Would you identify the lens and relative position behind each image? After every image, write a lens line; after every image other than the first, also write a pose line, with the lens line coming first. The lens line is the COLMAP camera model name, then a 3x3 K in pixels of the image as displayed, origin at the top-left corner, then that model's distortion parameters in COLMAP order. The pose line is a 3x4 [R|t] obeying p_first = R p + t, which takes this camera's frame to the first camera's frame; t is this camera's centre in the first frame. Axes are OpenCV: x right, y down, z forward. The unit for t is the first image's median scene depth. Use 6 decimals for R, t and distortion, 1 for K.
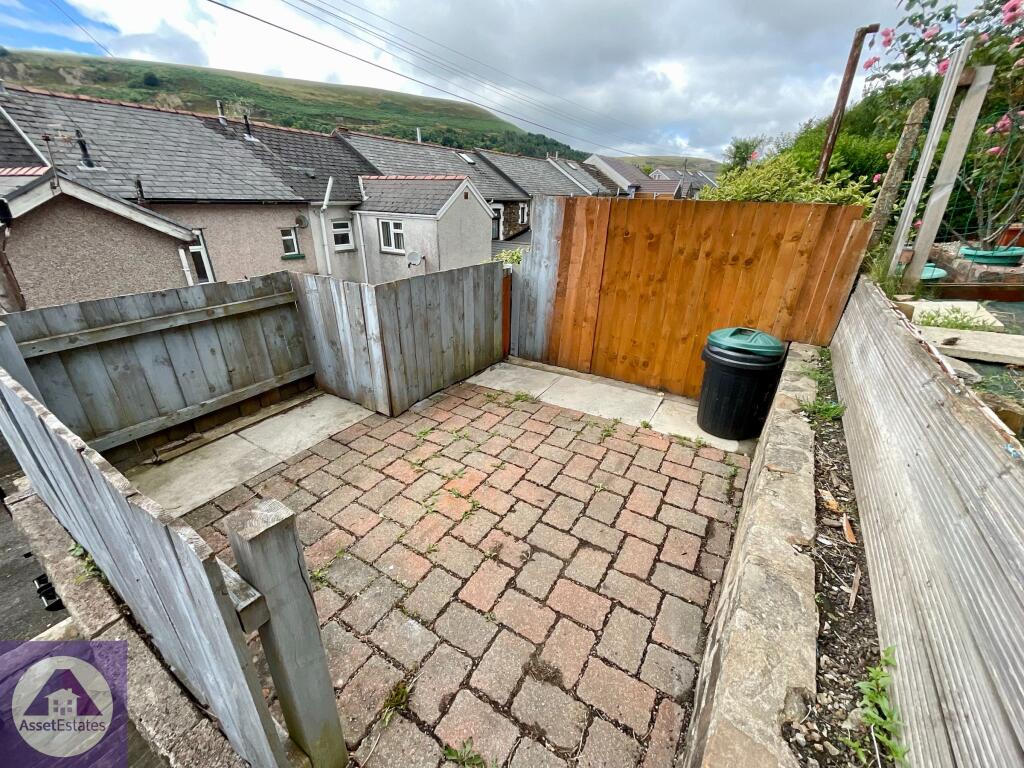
lens RADIAL K [[416.7, 0, 512.0], [0, 416.7, 383.7], [0, 0, 1]] dist [-0.001760, 0.000272]
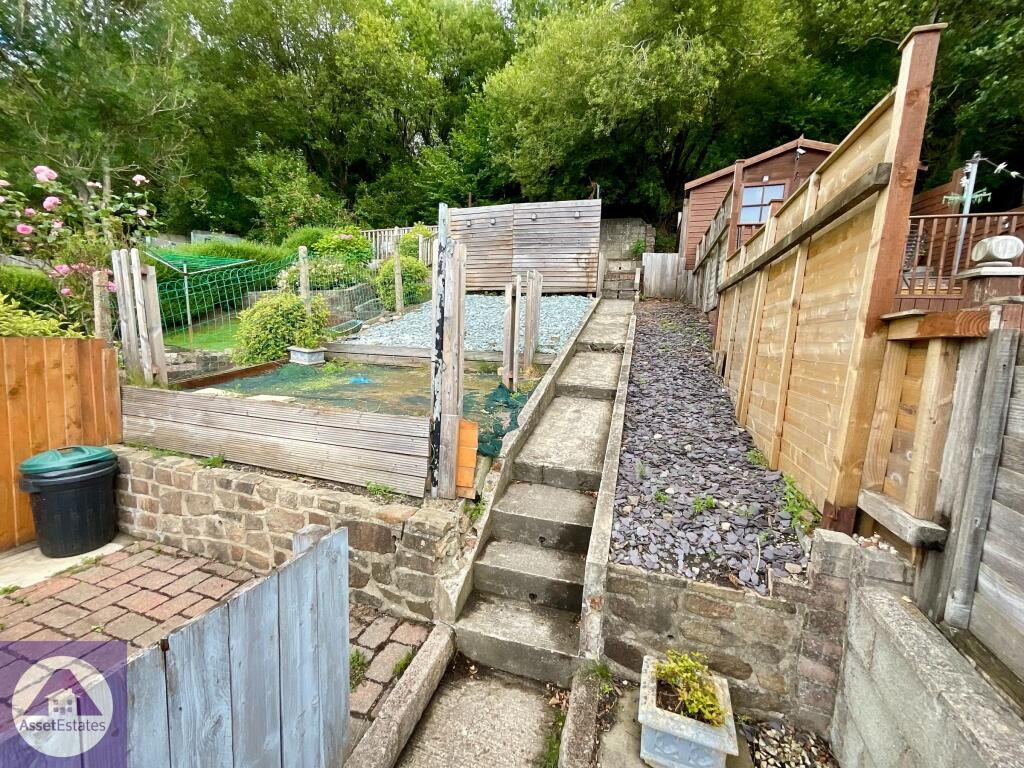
lens RADIAL K [[416.7, 0, 511.6], [0, 416.7, 386.8], [0, 0, 1]] dist [-0.001760, 0.000272]
pose [[-0.235827, -0.143913, 0.961080, -0.731658], [0.361272, 0.905111, 0.224180, -0.101449], [-0.902146, 0.400079, -0.161458, 0.076960]]
